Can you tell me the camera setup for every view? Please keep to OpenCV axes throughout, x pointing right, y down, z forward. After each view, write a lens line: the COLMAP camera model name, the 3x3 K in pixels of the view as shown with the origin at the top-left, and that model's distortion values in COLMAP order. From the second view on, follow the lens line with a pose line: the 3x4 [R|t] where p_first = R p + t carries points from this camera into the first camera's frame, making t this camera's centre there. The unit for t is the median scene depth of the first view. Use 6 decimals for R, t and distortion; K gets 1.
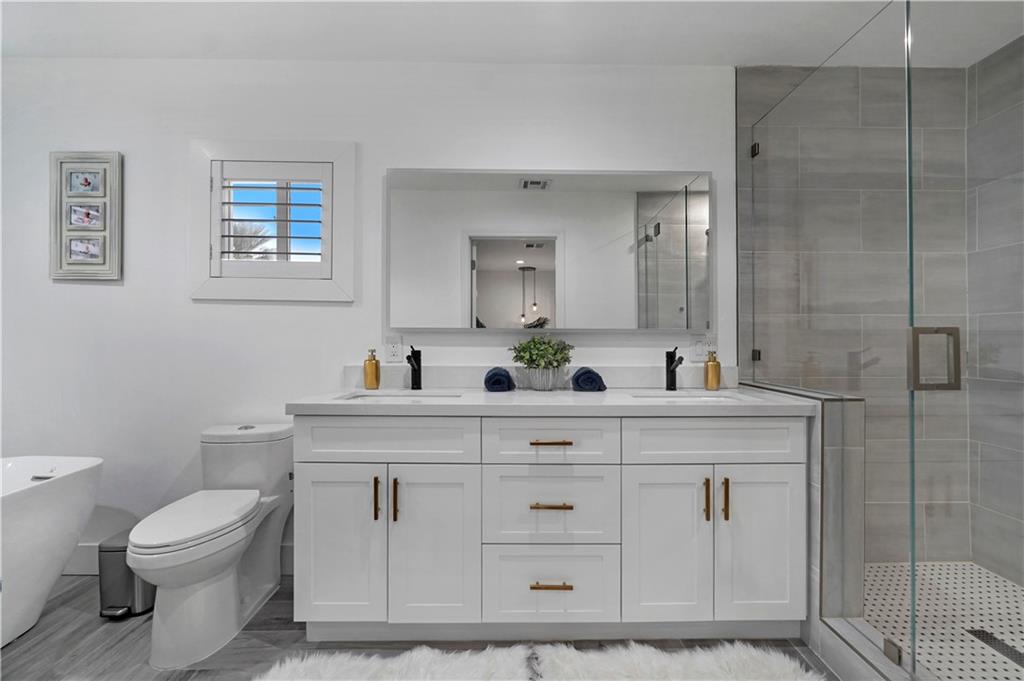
lens RADIAL K [[478.0, 0, 512.0], [0, 478.0, 340.5], [0, 0, 1]] dist [-0.001388, 0.000527]
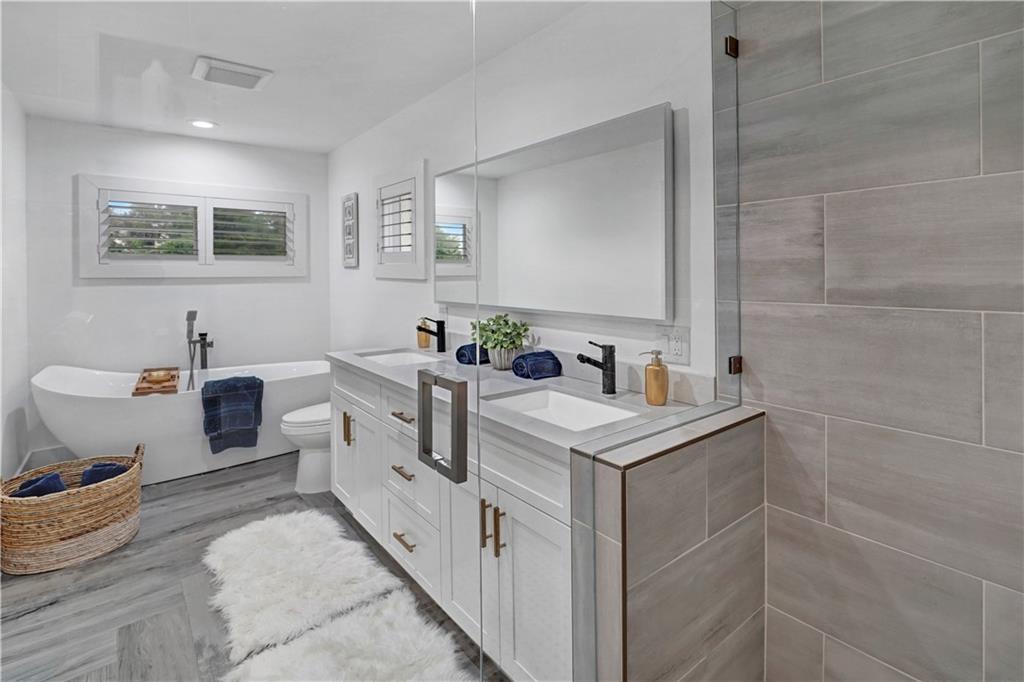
lens RADIAL K [[479.1, 0, 537.9], [0, 479.1, 273.9], [0, 0, 1]] dist [0.000701, 0.000427]
pose [[0.622835, 0.004060, -0.782342, 1.001701], [0.005266, 0.999942, 0.009382, -0.118093], [0.782335, -0.009964, 0.622778, 0.455651]]
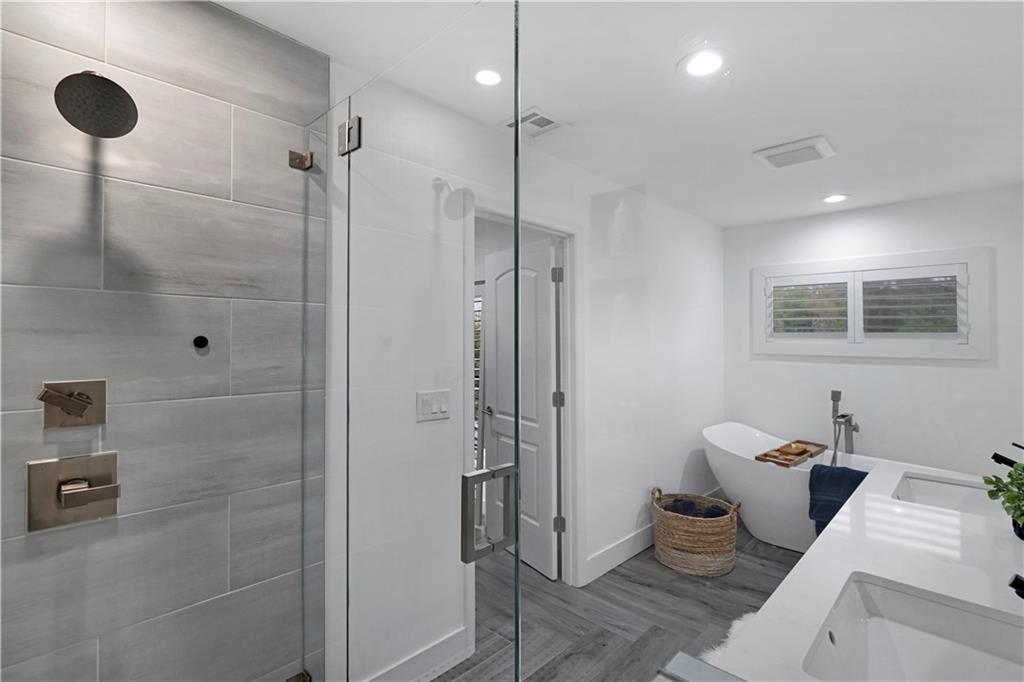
lens RADIAL K [[517.3, 0, 509.5], [0, 517.3, 336.7], [0, 0, 1]] dist [-0.000432, 0.000287]
pose [[-0.709628, -0.003818, -0.704566, 0.970689], [-0.001223, 0.999990, -0.004187, -0.154718], [0.704576, -0.002110, -0.709626, 1.027054]]
